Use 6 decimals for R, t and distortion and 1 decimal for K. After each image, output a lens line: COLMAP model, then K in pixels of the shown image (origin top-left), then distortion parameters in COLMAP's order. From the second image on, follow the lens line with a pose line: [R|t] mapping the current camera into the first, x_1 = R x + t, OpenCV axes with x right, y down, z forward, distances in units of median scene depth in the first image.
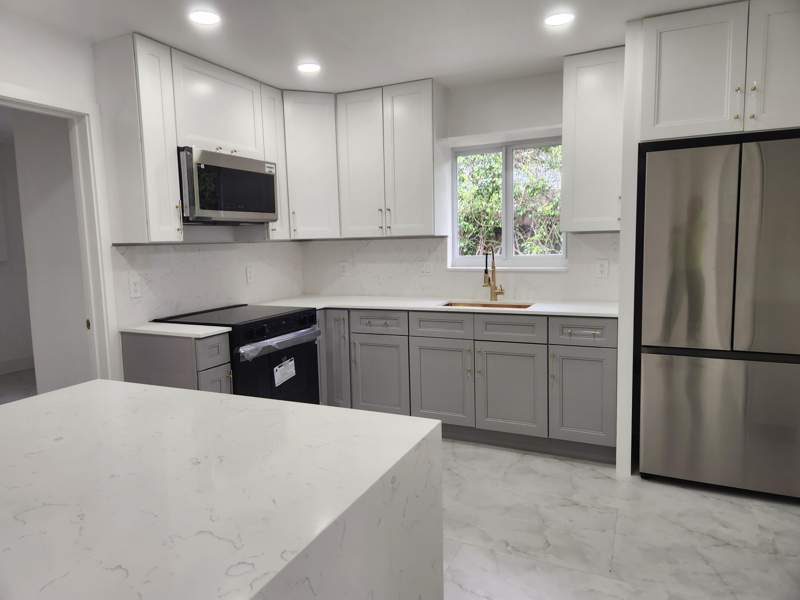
lens RADIAL K [[521.3, 0, 400.0], [0, 521.3, 300.0], [0, 0, 1]] dist [0.006399, -0.002031]
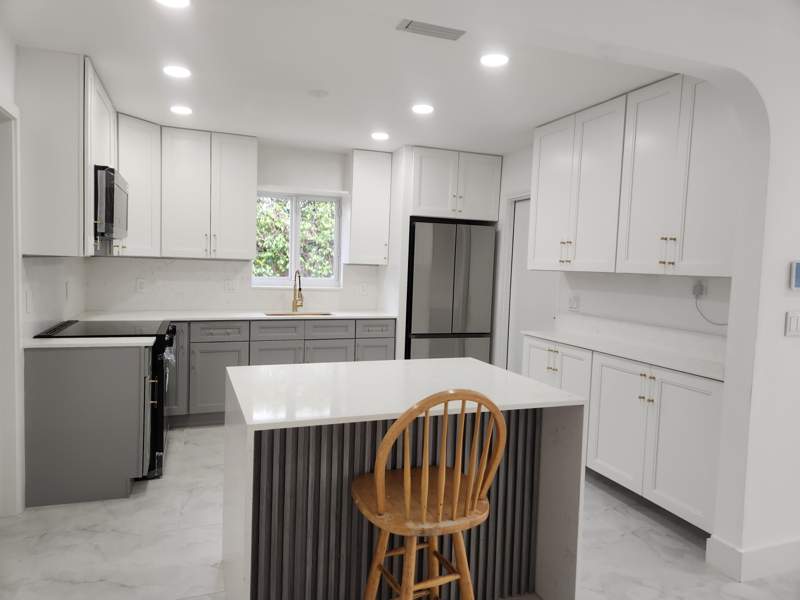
lens RADIAL K [[521.3, 0, 400.0], [0, 521.3, 300.0], [0, 0, 1]] dist [0.006399, -0.002031]
pose [[0.686494, -0.002369, 0.727132, -0.672163], [0.031214, 0.999169, -0.026214, 0.016815], [-0.726465, 0.040692, 0.685997, -0.116667]]
